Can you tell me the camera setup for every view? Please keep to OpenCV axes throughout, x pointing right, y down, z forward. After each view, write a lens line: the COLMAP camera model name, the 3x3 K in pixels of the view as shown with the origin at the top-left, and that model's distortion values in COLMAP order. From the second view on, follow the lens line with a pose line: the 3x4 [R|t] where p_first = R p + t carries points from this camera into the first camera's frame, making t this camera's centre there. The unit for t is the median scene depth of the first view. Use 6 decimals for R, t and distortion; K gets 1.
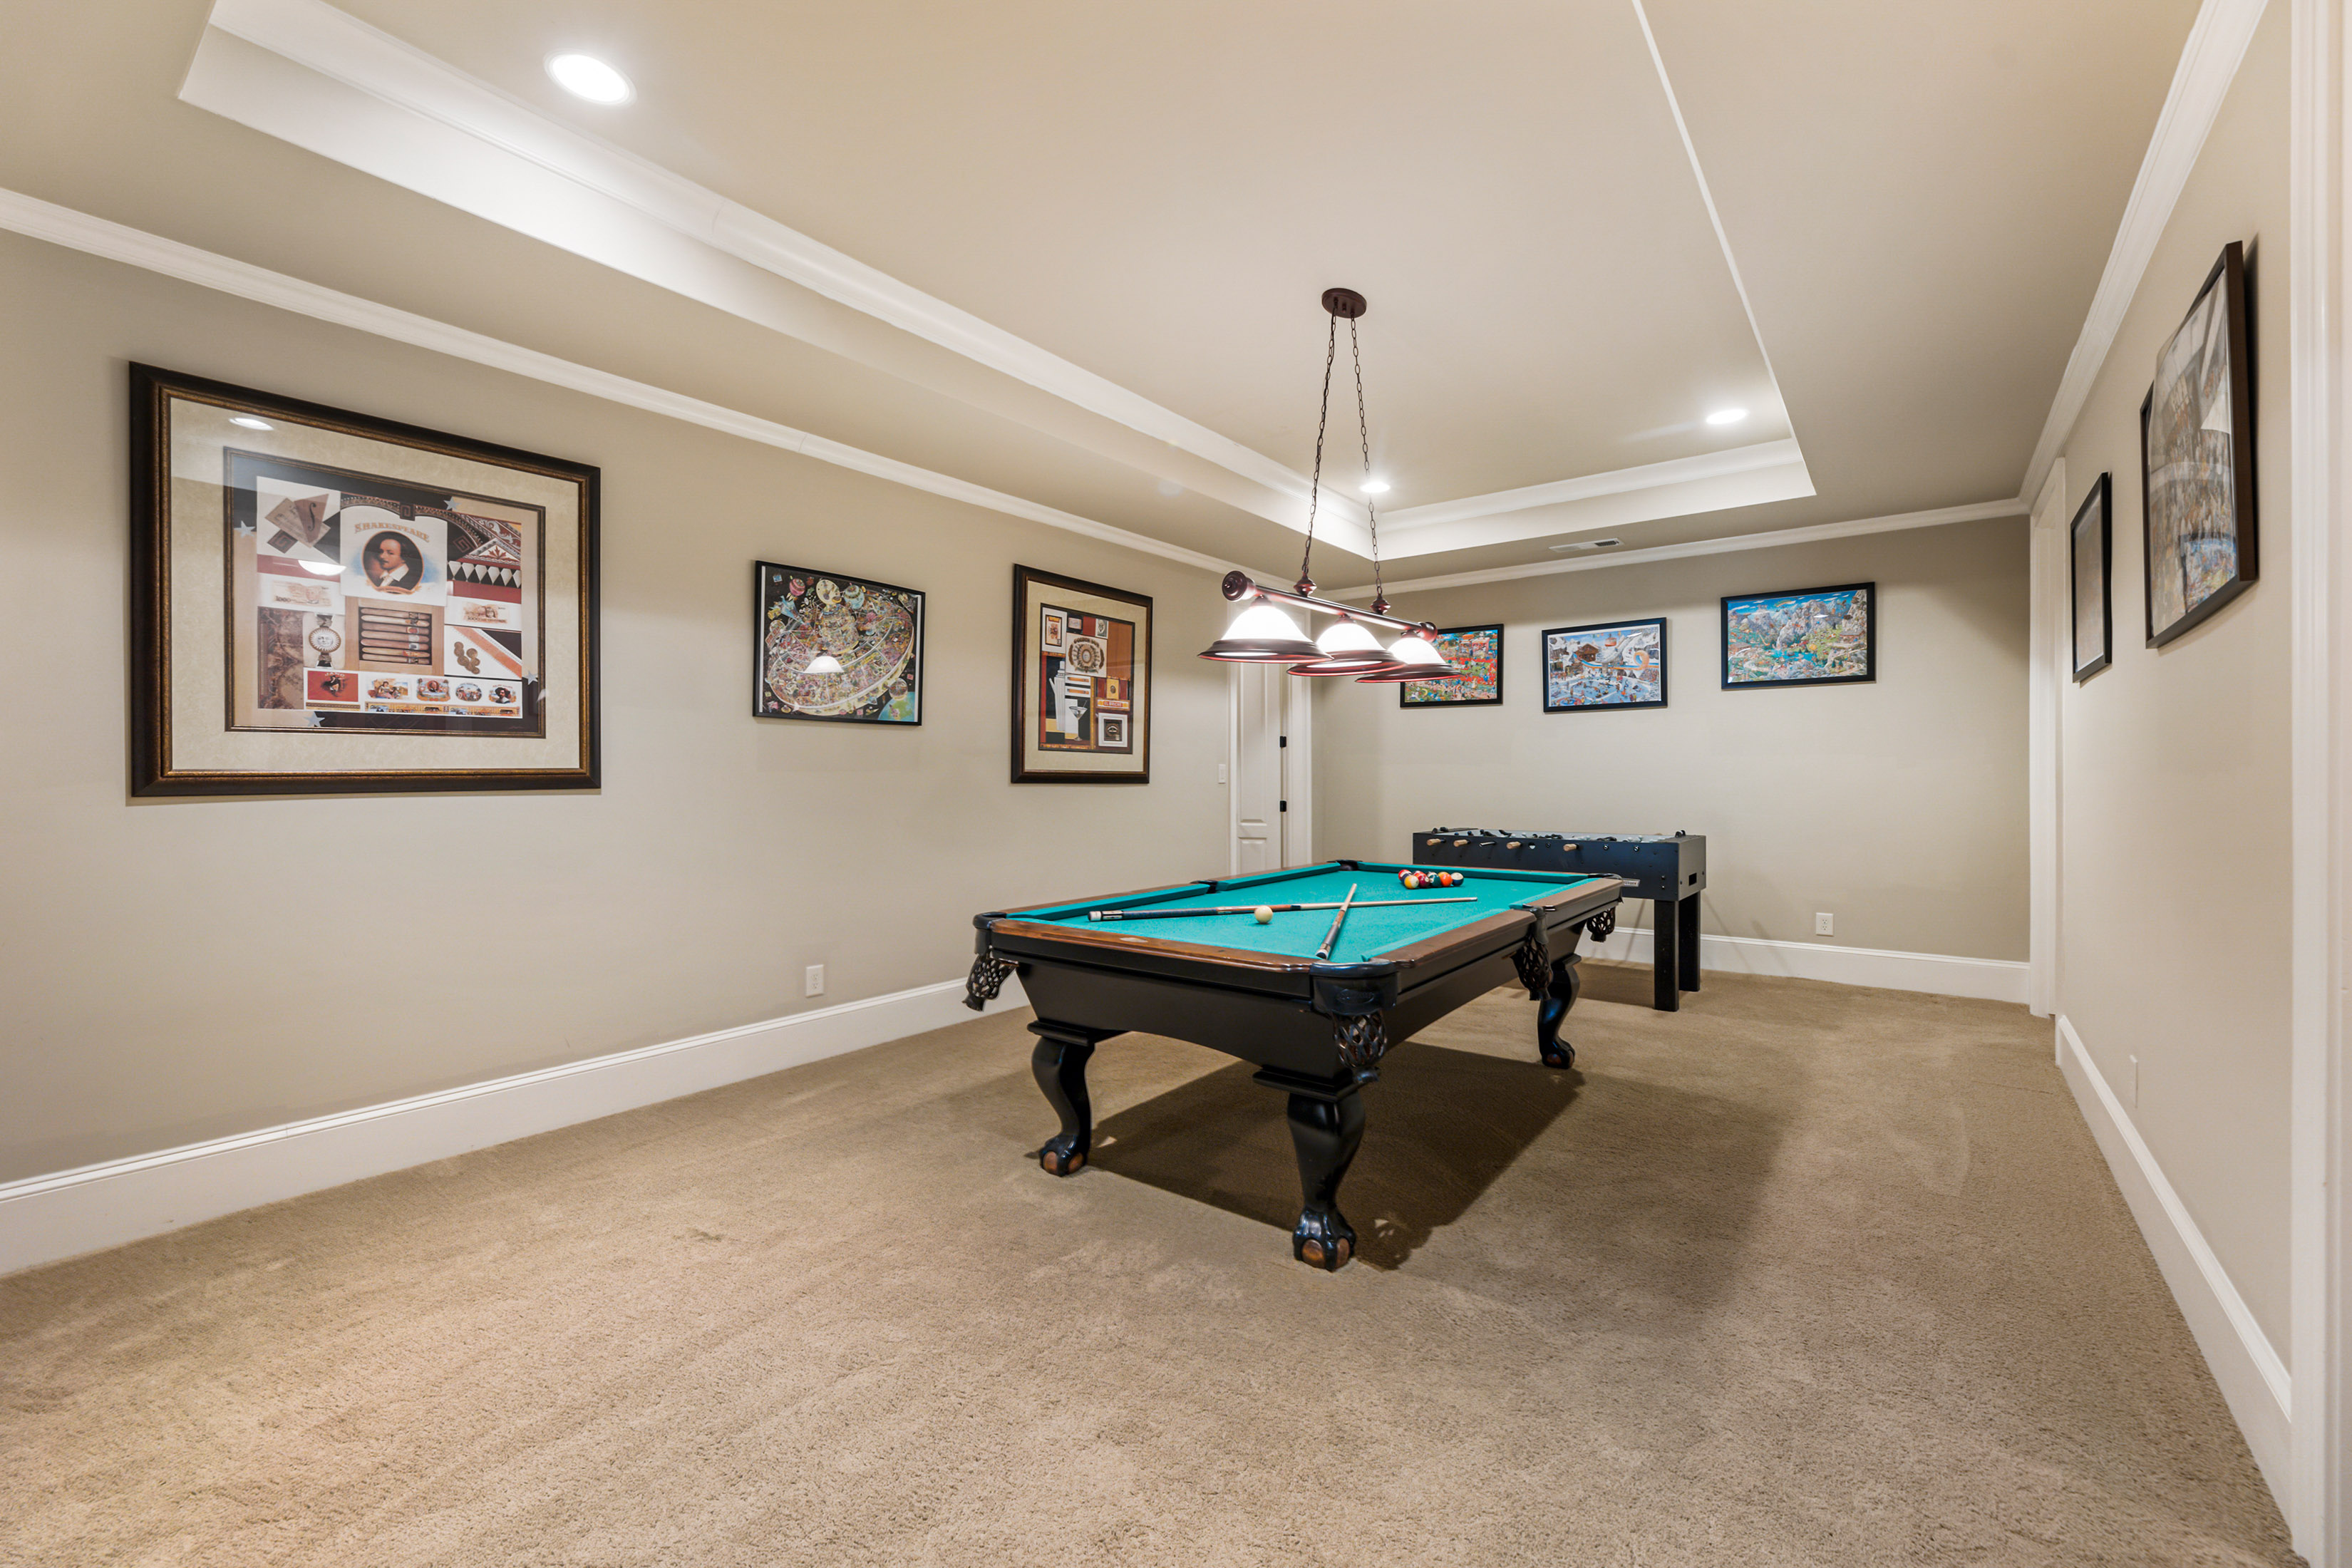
lens RADIAL K [[951.0, 0, 1167.7], [0, 951.0, 785.2], [0, 0, 1]] dist [0.002059, 0.000248]
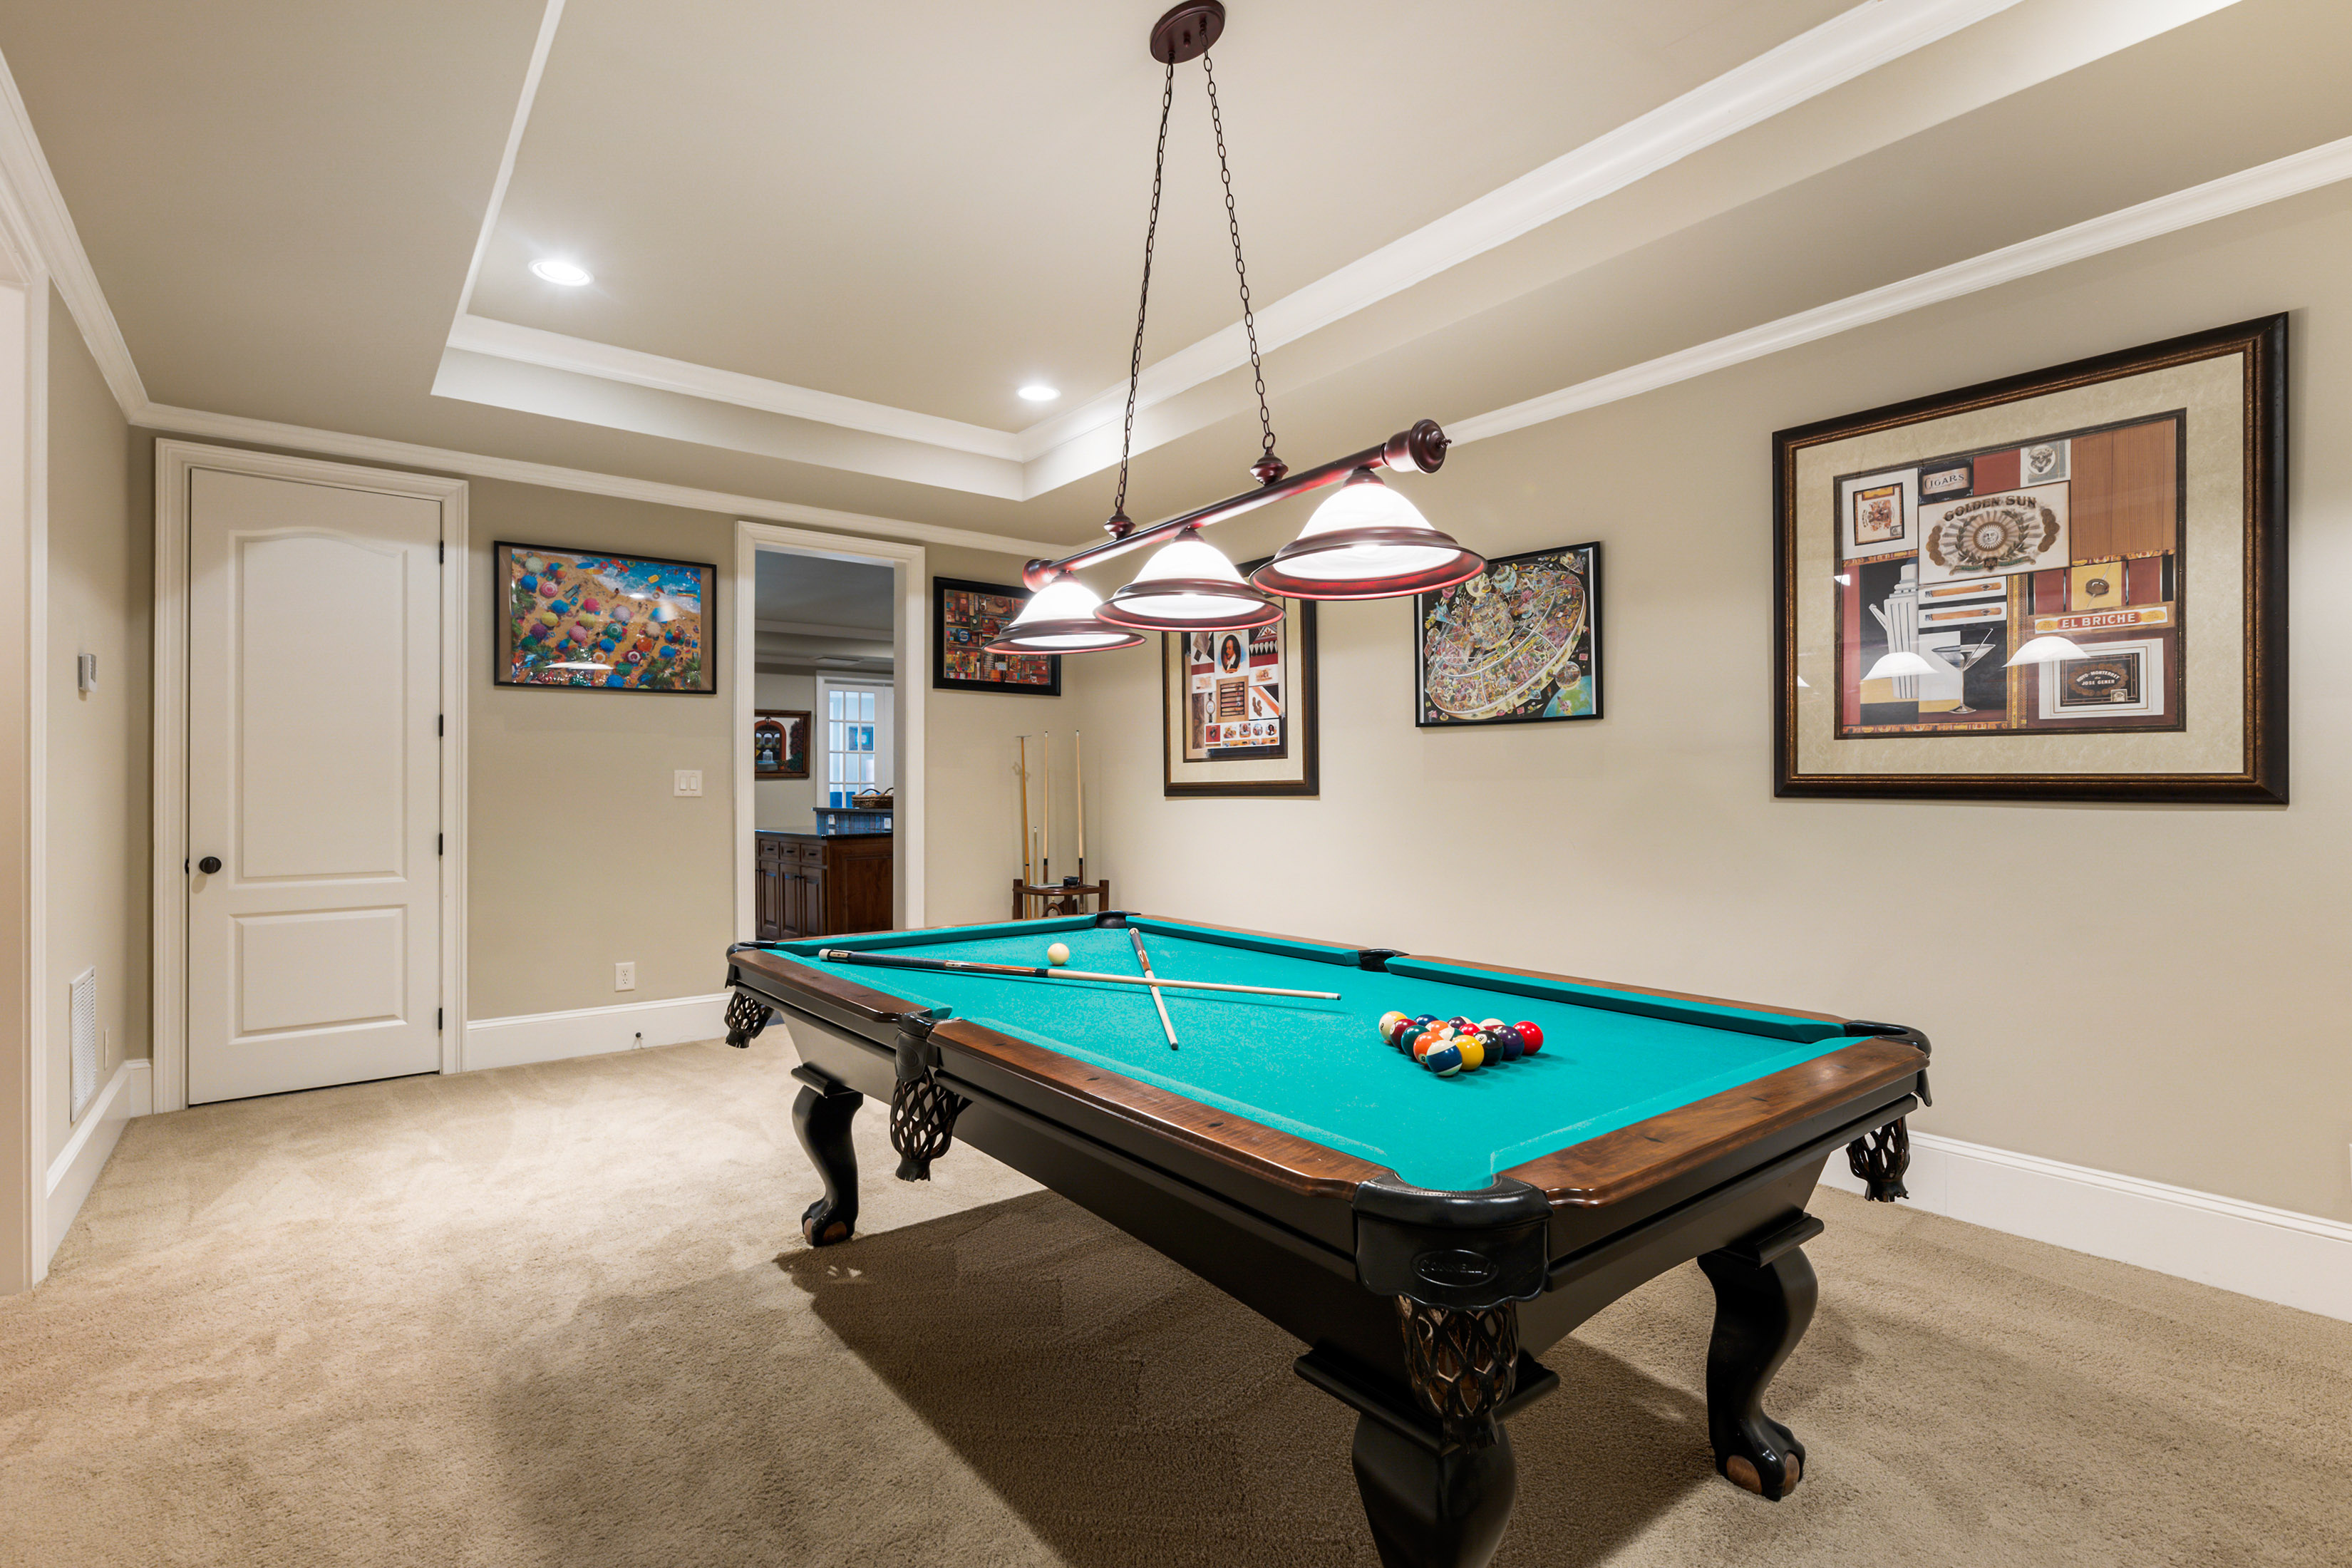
lens RADIAL K [[1126.8, 0, 1170.2], [0, 1126.8, 776.6], [0, 0, 1]] dist [-0.000415, -0.000095]
pose [[-0.251298, -0.004694, -0.967898, 0.738132], [-0.005171, 0.999980, -0.003507, -0.012681], [0.967896, 0.004124, -0.251318, 0.959018]]
